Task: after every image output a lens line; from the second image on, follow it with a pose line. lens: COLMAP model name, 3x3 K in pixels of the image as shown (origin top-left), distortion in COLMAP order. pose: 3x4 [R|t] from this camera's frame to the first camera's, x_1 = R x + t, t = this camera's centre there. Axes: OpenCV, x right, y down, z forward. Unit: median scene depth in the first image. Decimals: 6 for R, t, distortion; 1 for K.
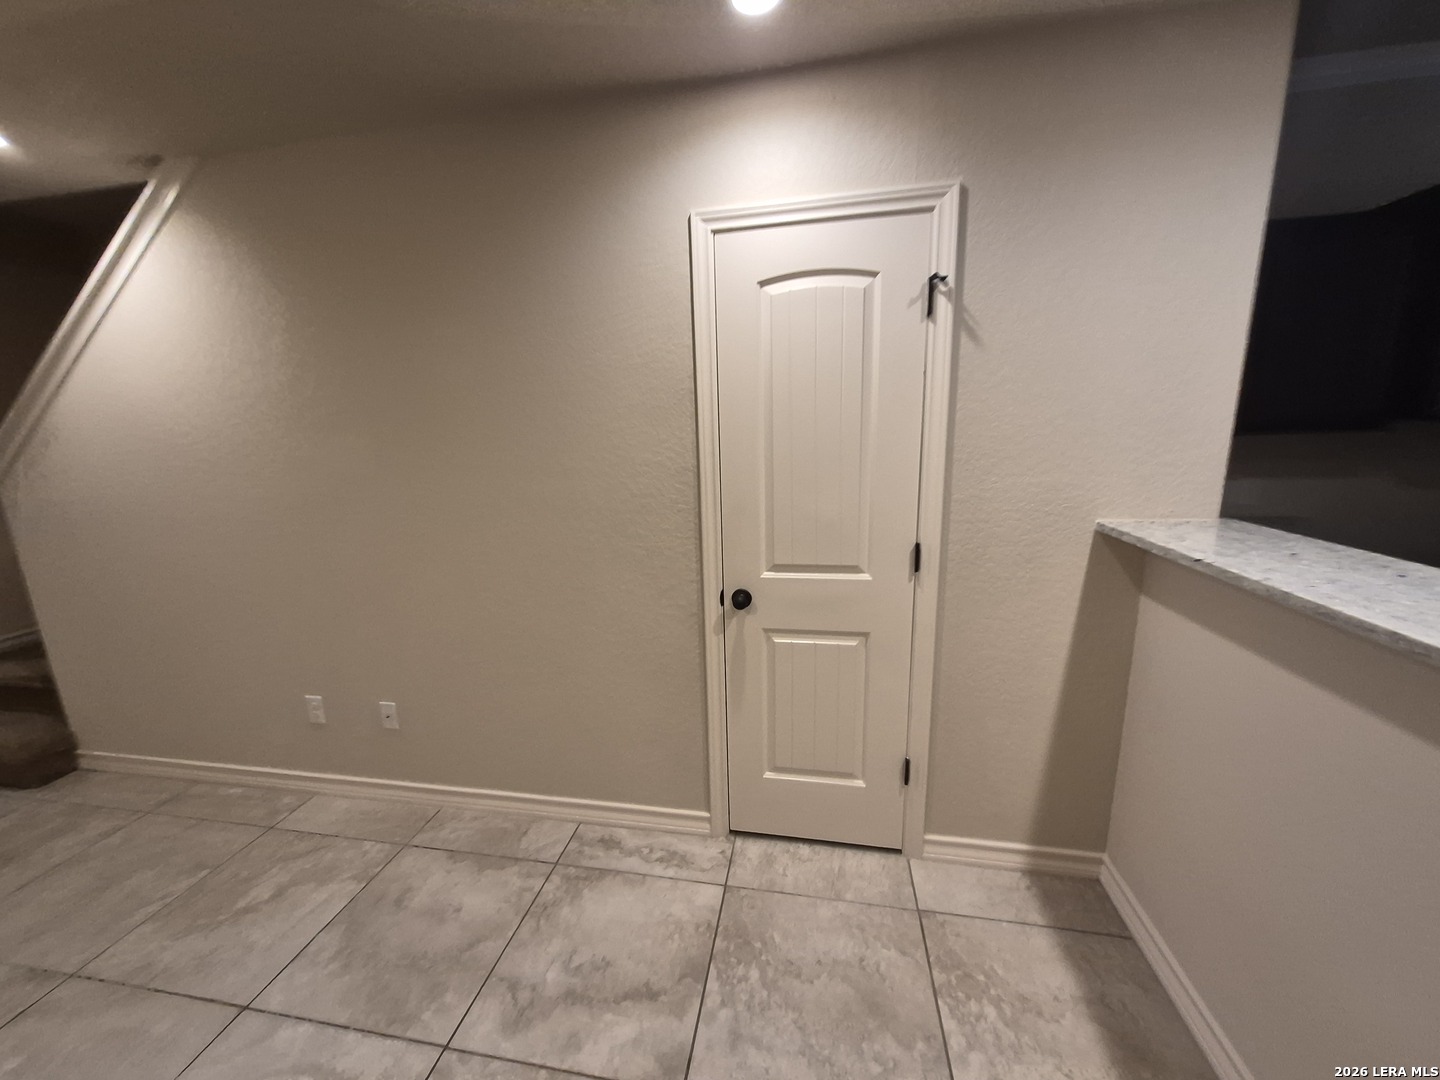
lens RADIAL K [[566.0, 0, 712.5], [0, 566.0, 543.5], [0, 0, 1]] dist [0.008291, -0.000702]
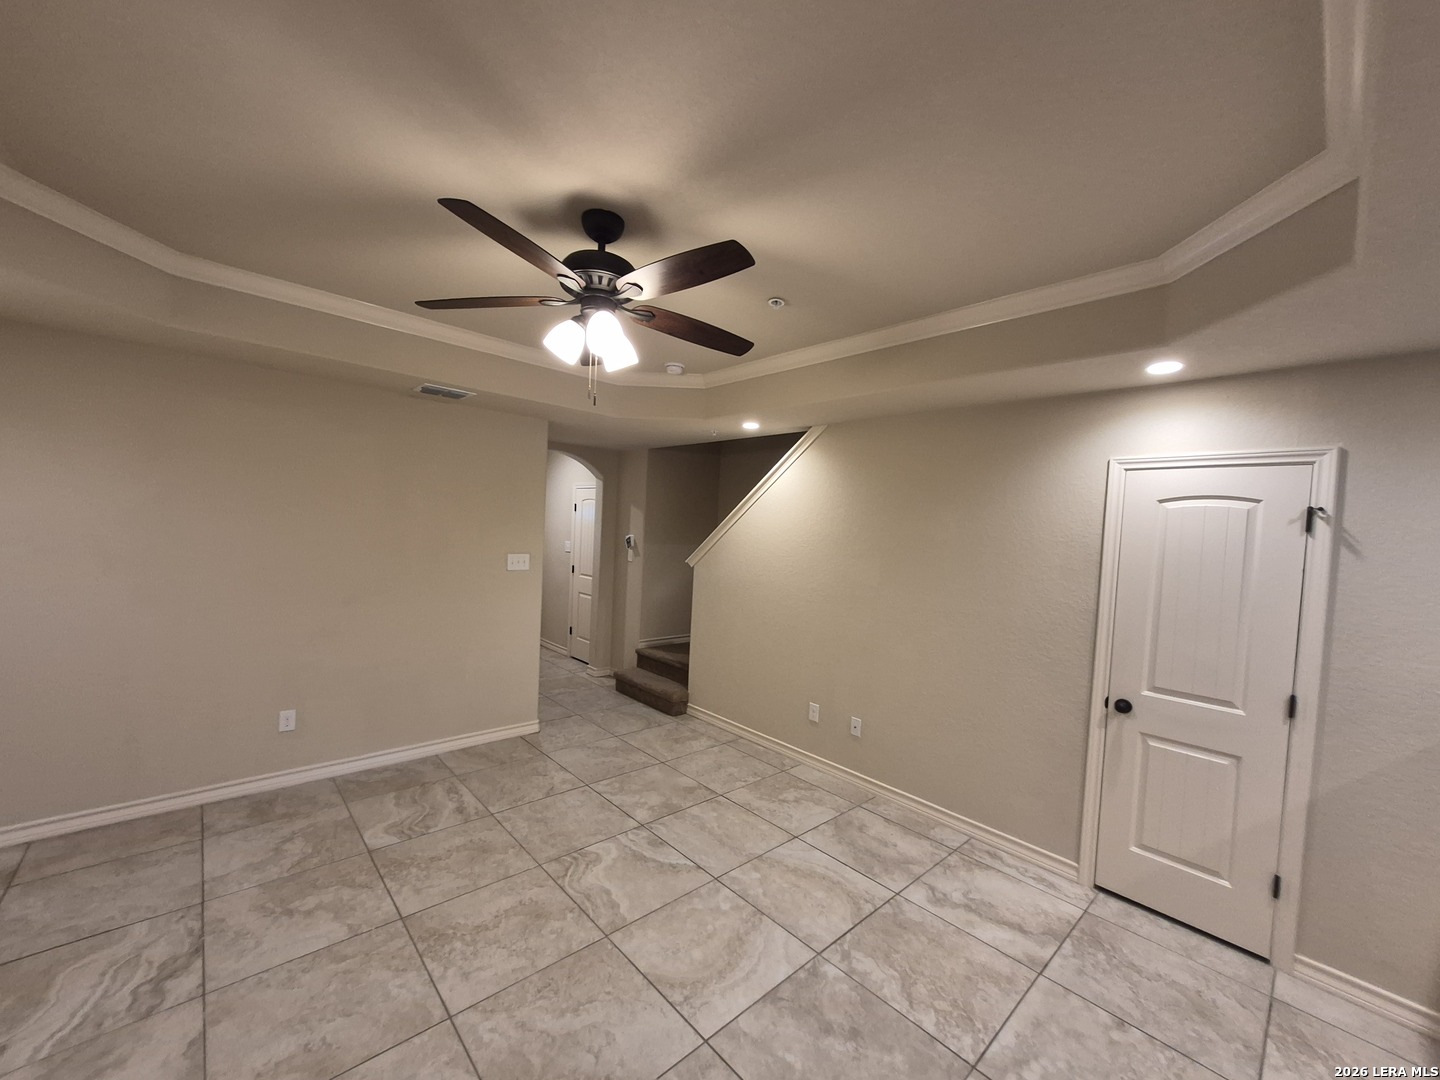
lens RADIAL K [[566.0, 0, 712.5], [0, 566.0, 543.5], [0, 0, 1]] dist [0.008291, -0.000702]
pose [[0.796610, 0.092352, -0.597397, 0.045516], [-0.205123, 0.970922, -0.123430, 0.089979], [0.568627, 0.220865, 0.792390, -0.828623]]
